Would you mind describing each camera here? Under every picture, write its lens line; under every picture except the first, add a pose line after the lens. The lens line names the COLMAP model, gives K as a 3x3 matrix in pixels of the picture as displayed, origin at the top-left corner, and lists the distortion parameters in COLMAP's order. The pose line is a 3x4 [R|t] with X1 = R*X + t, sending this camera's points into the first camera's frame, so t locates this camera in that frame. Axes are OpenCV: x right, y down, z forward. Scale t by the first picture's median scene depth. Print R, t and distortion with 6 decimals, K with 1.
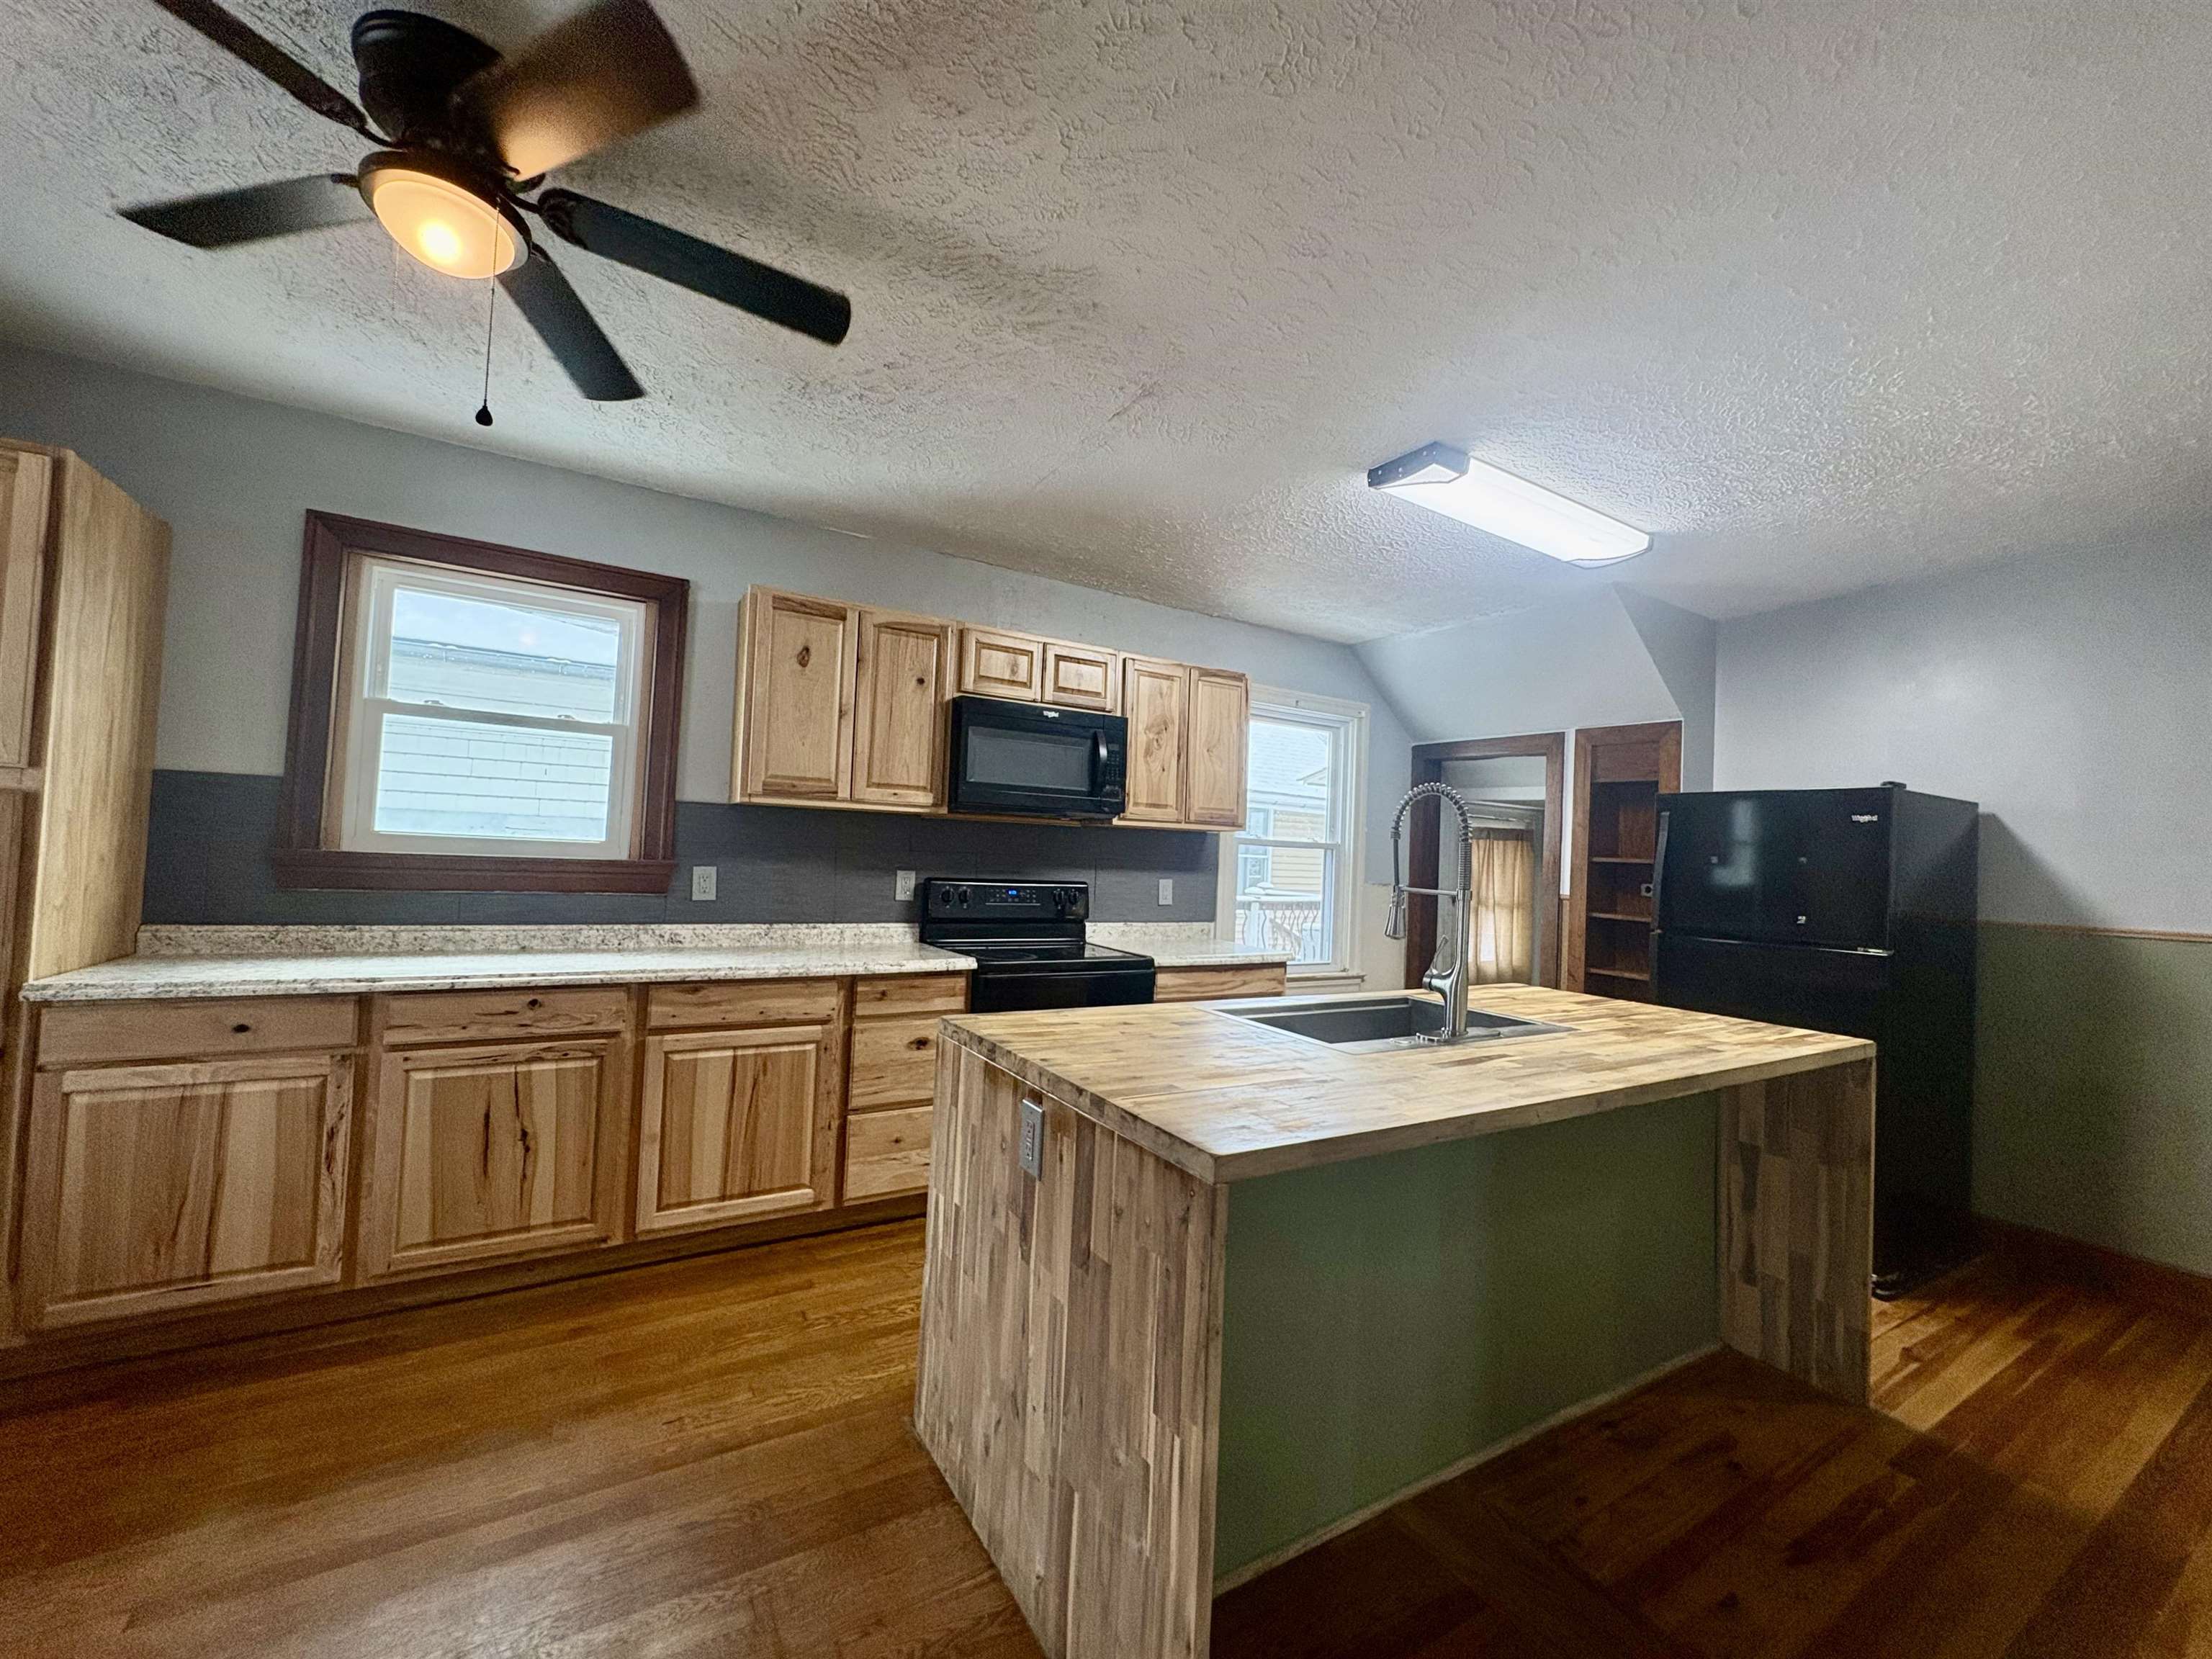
lens RADIAL K [[875.7, 0, 1101.5], [0, 875.7, 830.1], [0, 0, 1]] dist [0.002644, -0.000261]
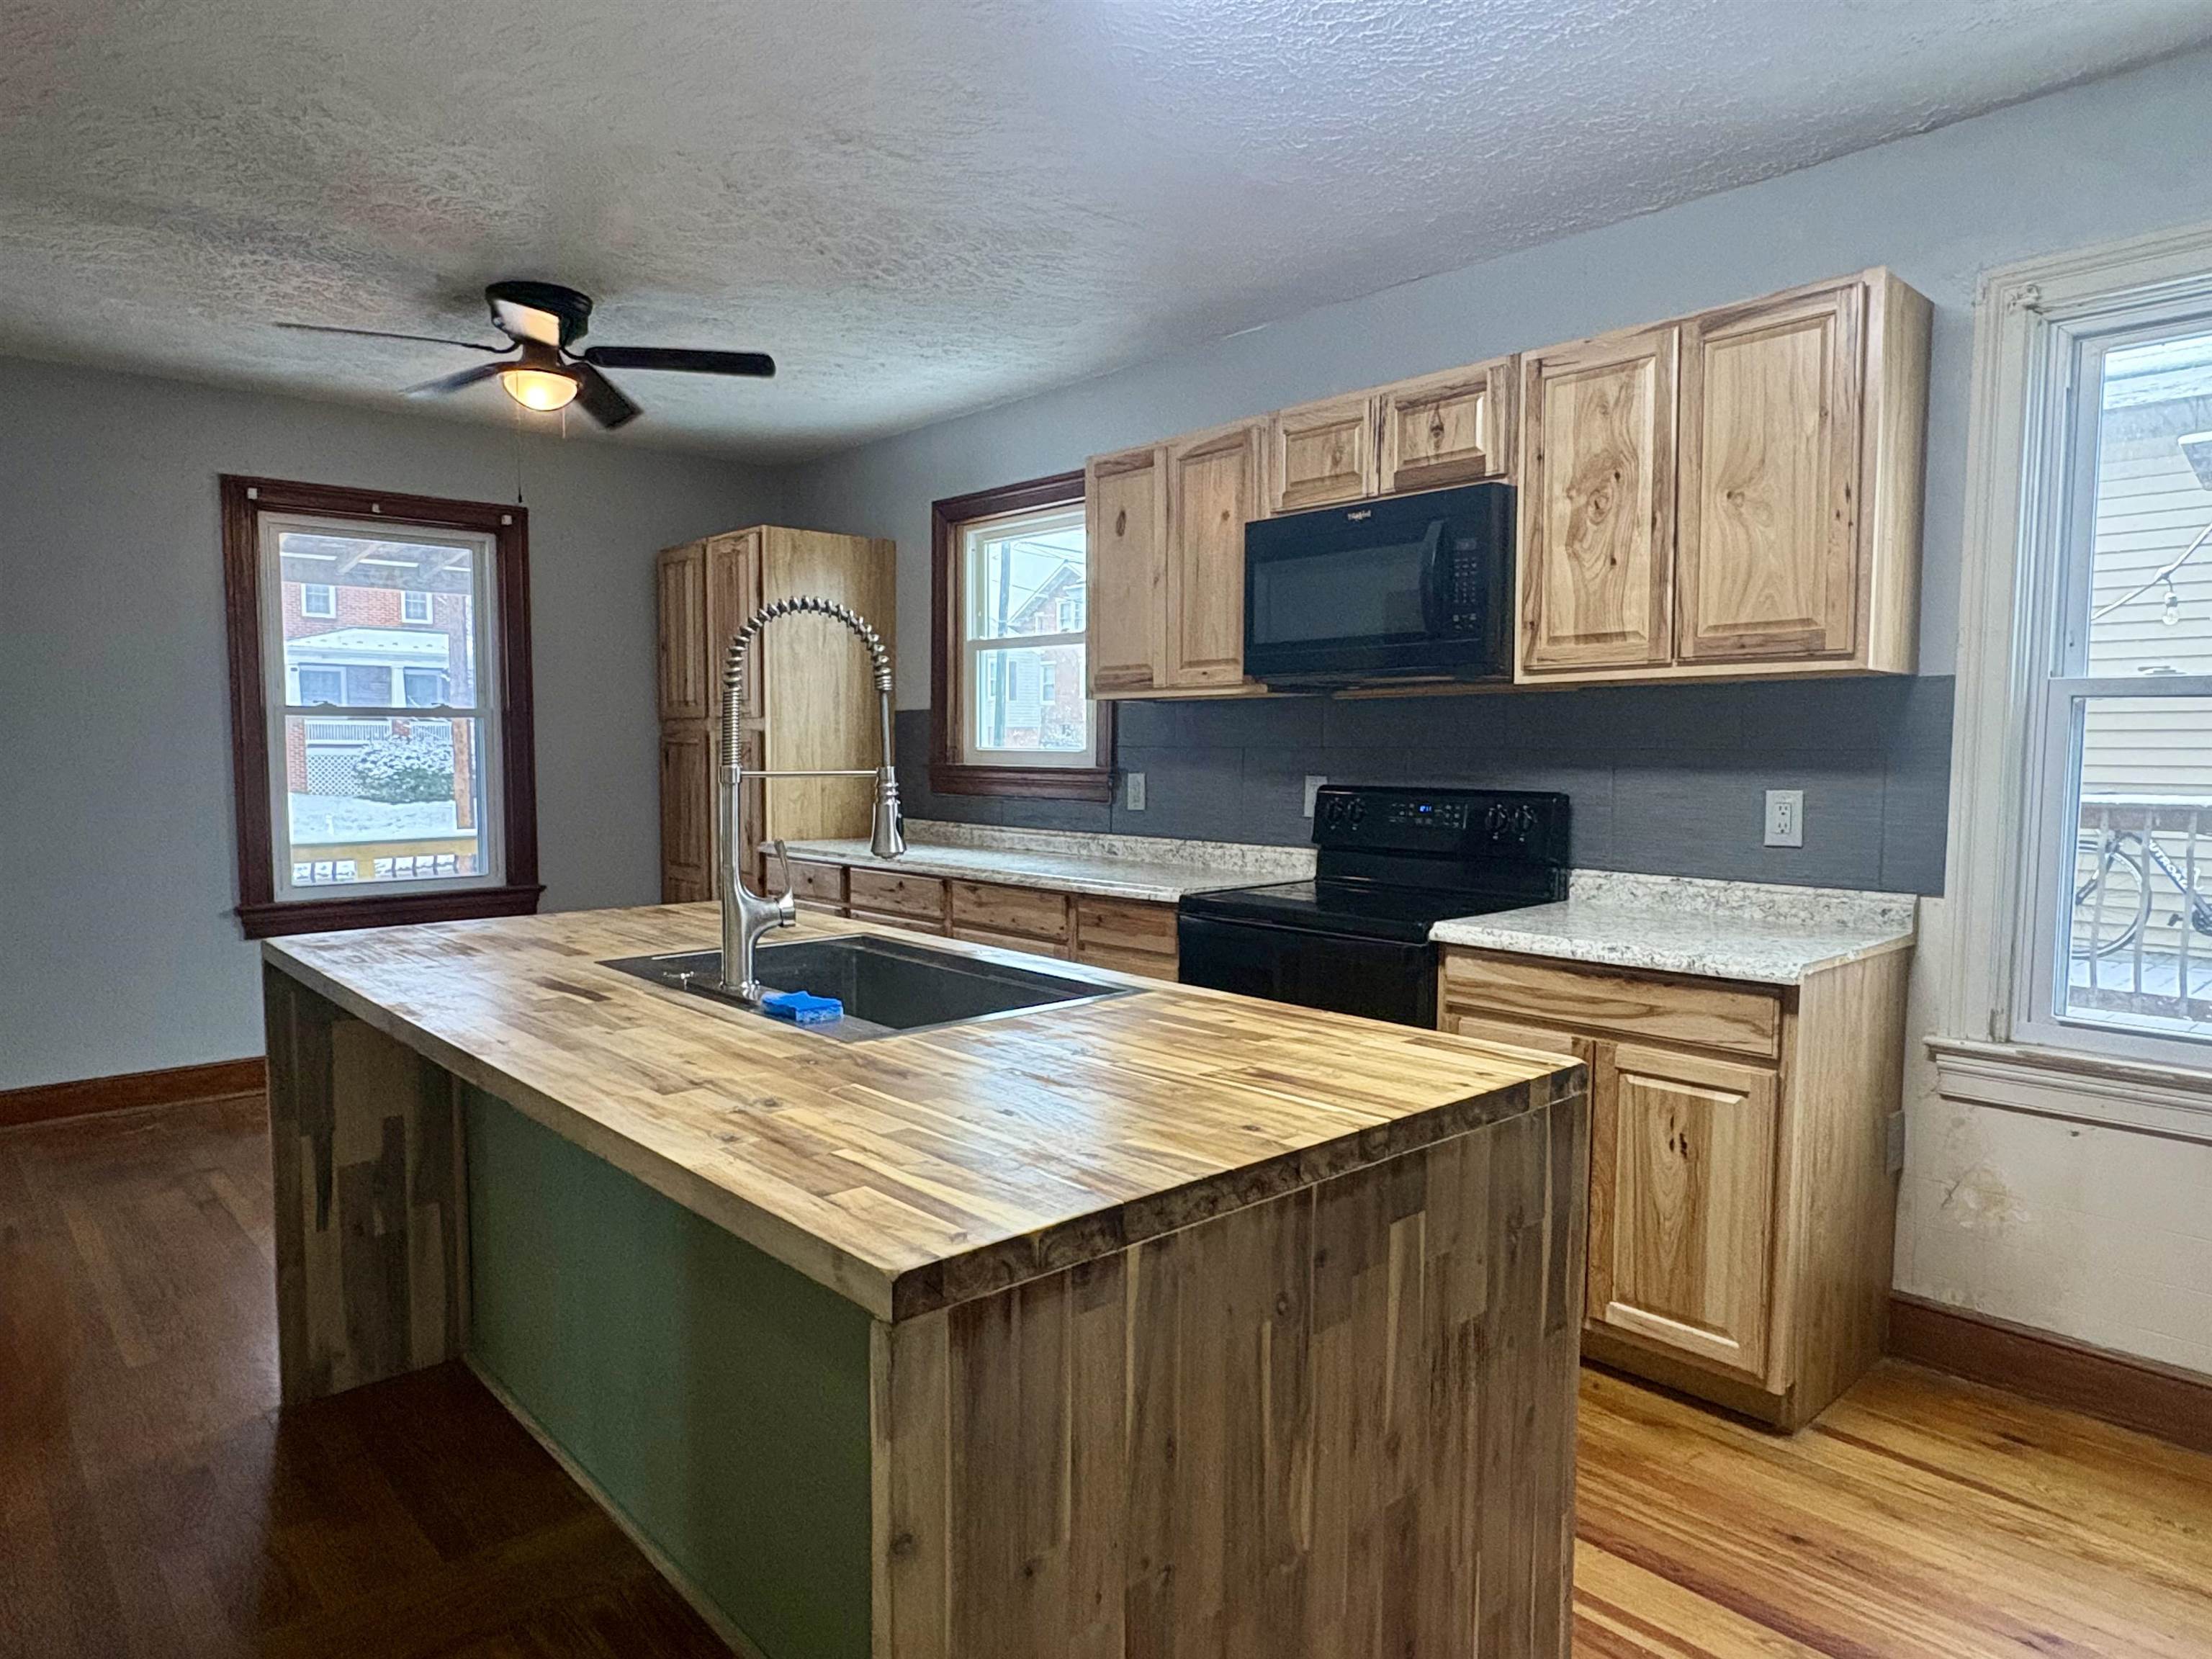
lens RADIAL K [[1358.9, 0, 1097.5], [0, 1358.9, 832.7], [0, 0, 1]] dist [-0.001445, 0.001036]
pose [[0.192809, 0.018622, -0.981060, 0.903513], [0.030235, 0.999232, 0.024909, 0.064903], [0.980770, -0.034465, 0.192098, 0.671326]]
